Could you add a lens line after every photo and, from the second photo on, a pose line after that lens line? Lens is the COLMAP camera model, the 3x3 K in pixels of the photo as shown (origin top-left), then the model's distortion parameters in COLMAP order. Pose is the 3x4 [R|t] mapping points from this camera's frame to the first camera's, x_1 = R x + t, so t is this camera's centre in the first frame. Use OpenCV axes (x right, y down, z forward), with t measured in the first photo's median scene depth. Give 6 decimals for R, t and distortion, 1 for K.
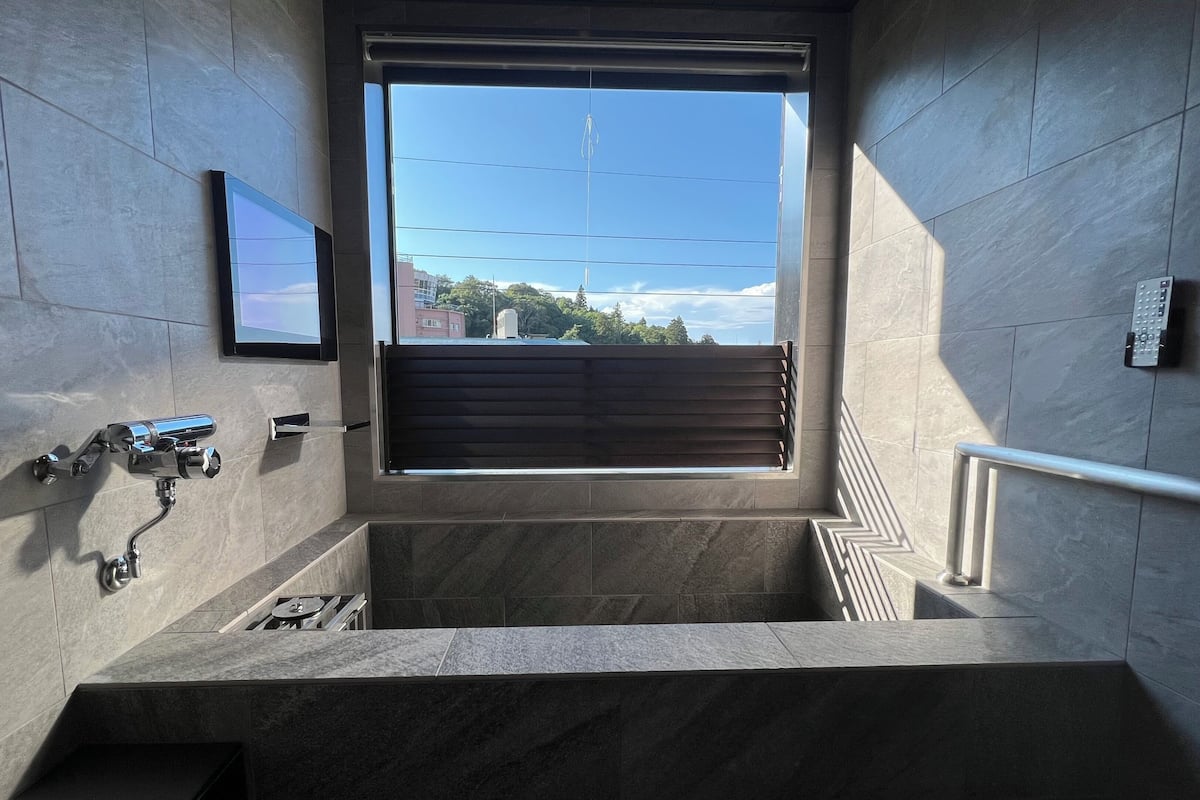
lens RADIAL K [[614.6, 0, 617.4], [0, 614.6, 384.5], [0, 0, 1]] dist [0.001884, 0.000541]
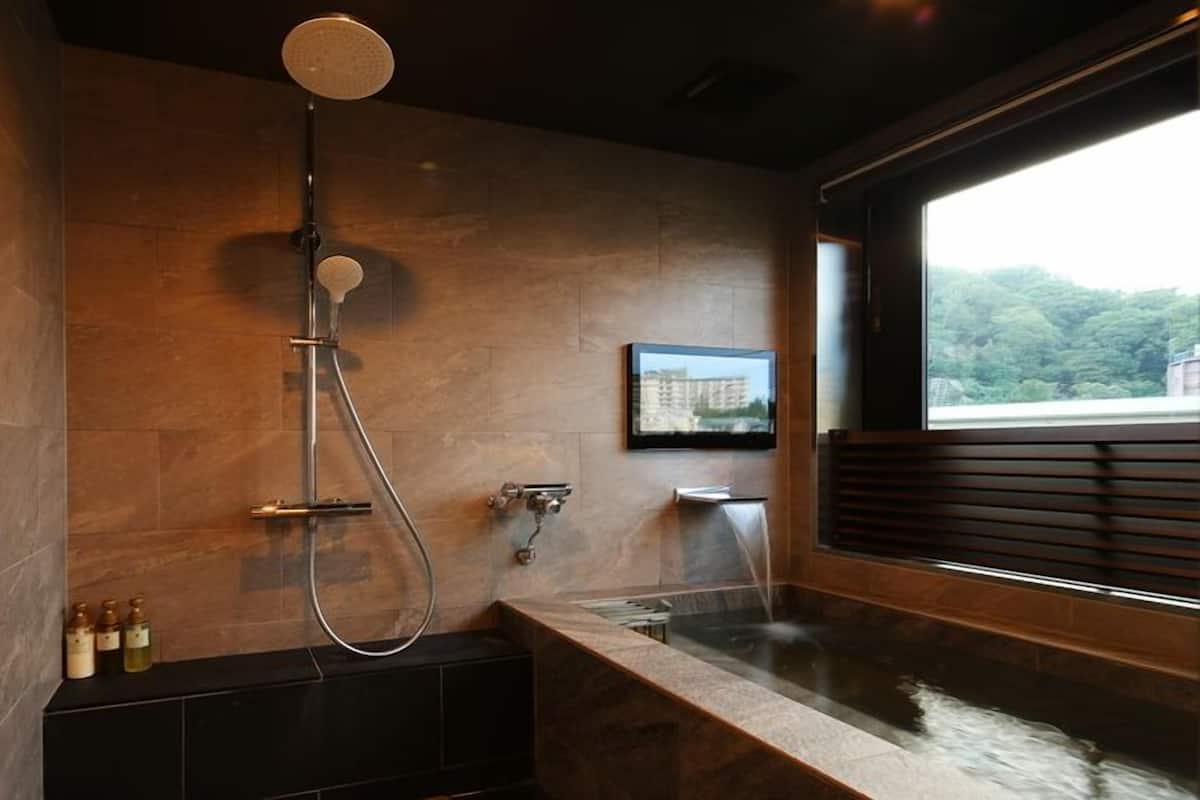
lens RADIAL K [[614.6, 0, 617.4], [0, 614.6, 384.5], [0, 0, 1]] dist [0.001884, 0.000541]
pose [[0.496069, -0.075081, -0.865031, 1.138757], [-0.029349, 0.994235, -0.103126, -0.069142], [0.867787, 0.076546, 0.491006, 0.167469]]
